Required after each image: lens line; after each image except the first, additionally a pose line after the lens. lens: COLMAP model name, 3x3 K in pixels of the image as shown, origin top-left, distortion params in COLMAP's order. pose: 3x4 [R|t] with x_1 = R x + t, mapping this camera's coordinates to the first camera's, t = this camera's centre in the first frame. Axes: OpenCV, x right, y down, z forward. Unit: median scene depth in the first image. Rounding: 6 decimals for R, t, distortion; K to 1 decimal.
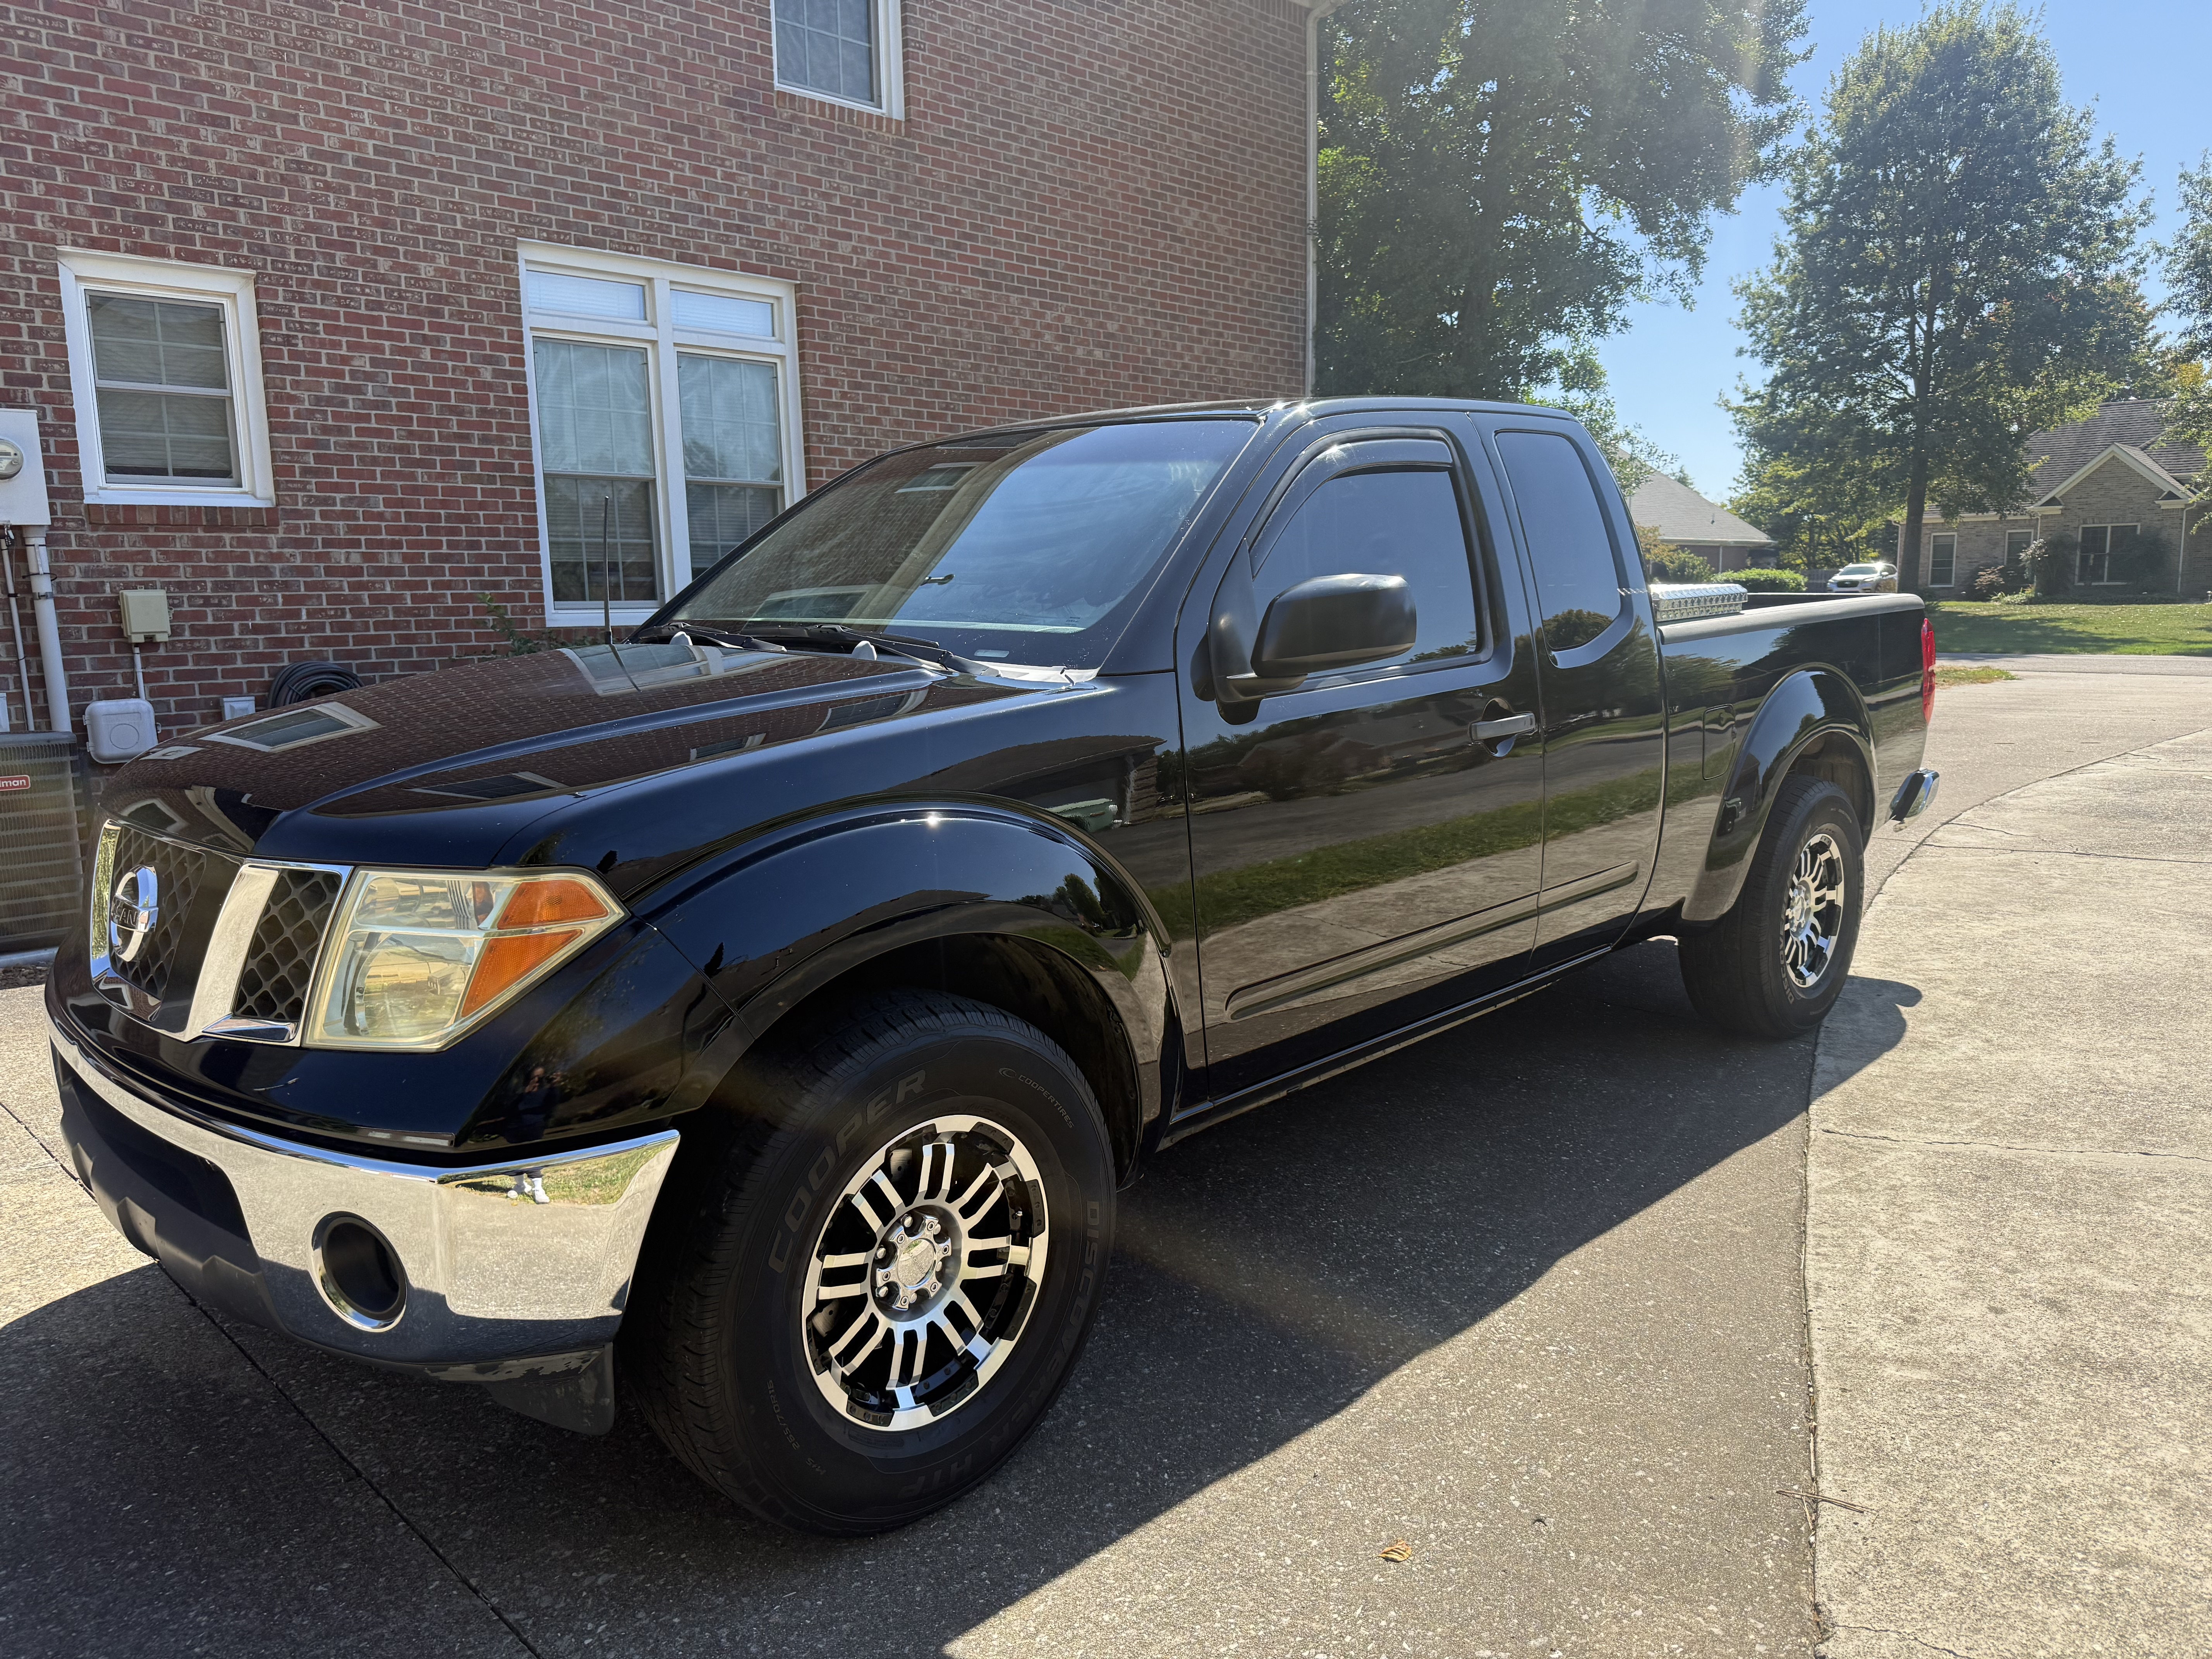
lens RADIAL K [[1540.9, 0, 1104.8], [0, 1540.9, 925.7], [0, 0, 1]] dist [-0.003986, -0.007716]
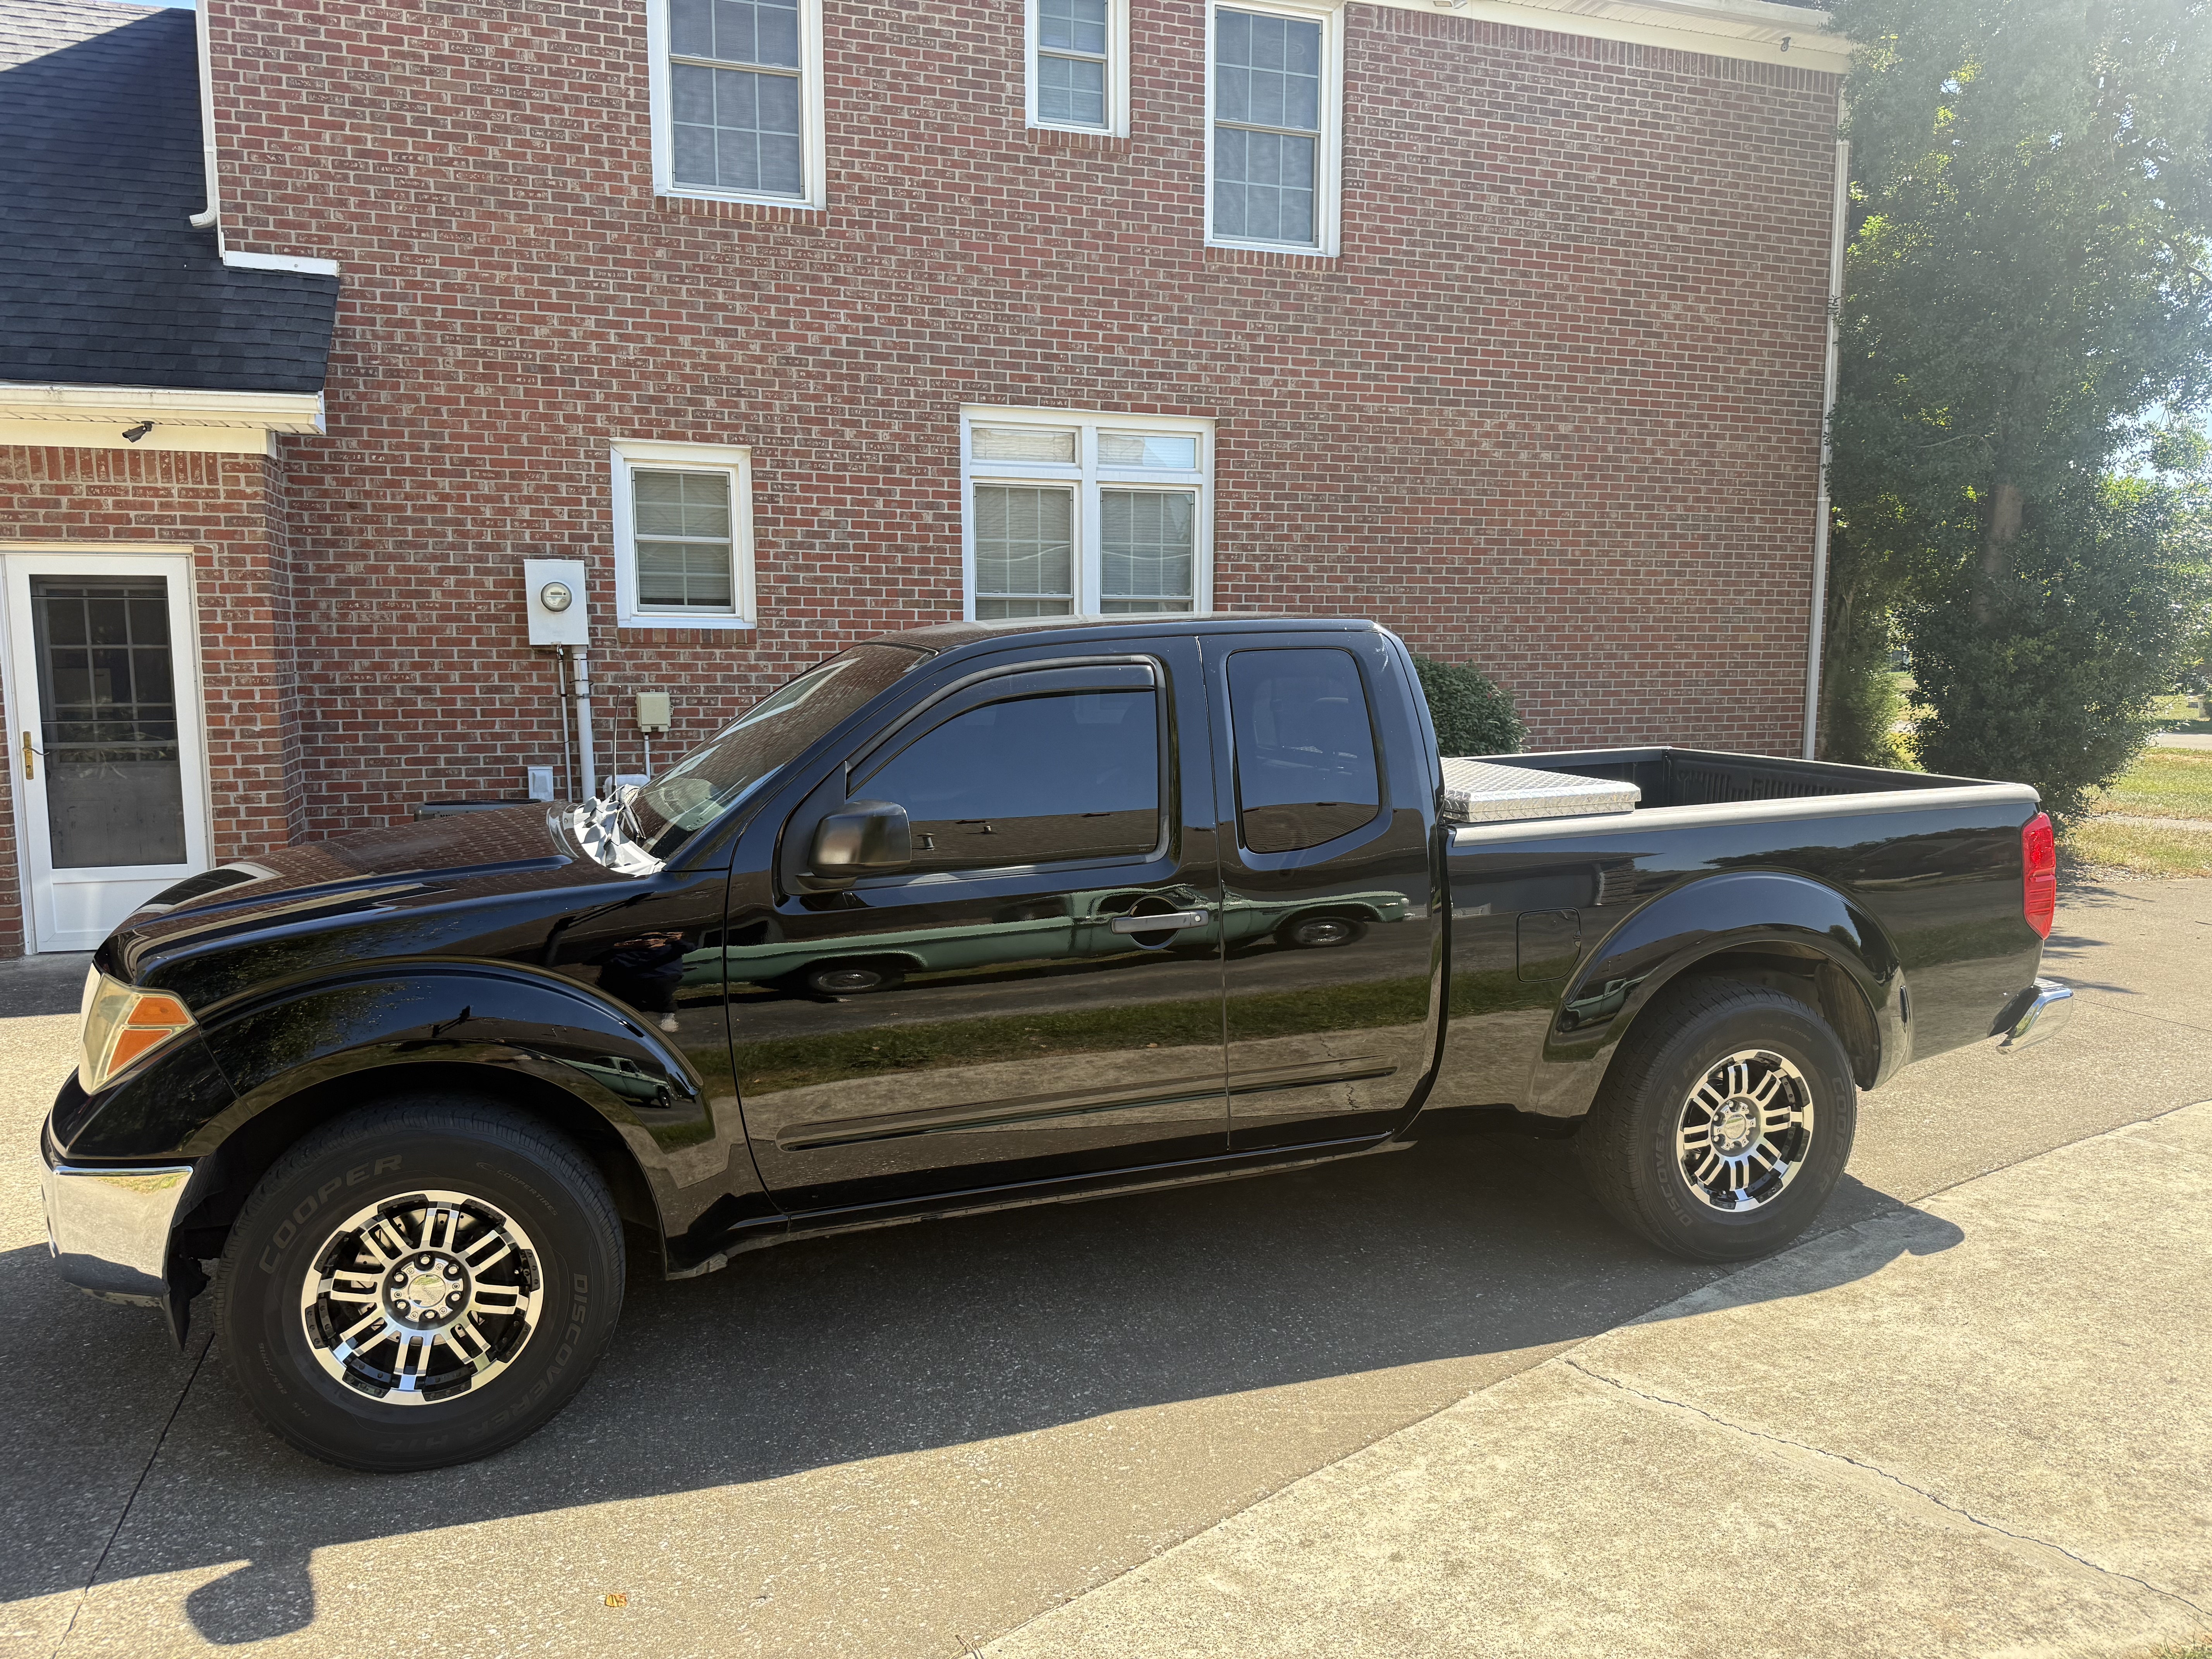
lens RADIAL K [[1508.2, 0, 1099.8], [0, 1508.2, 923.4], [0, 0, 1]] dist [0.163538, -0.299247]
pose [[0.896217, 0.093067, -0.433744, 0.280006], [-0.107001, 0.994229, -0.007761, -0.047615], [0.430518, 0.053367, 0.901003, -0.007792]]
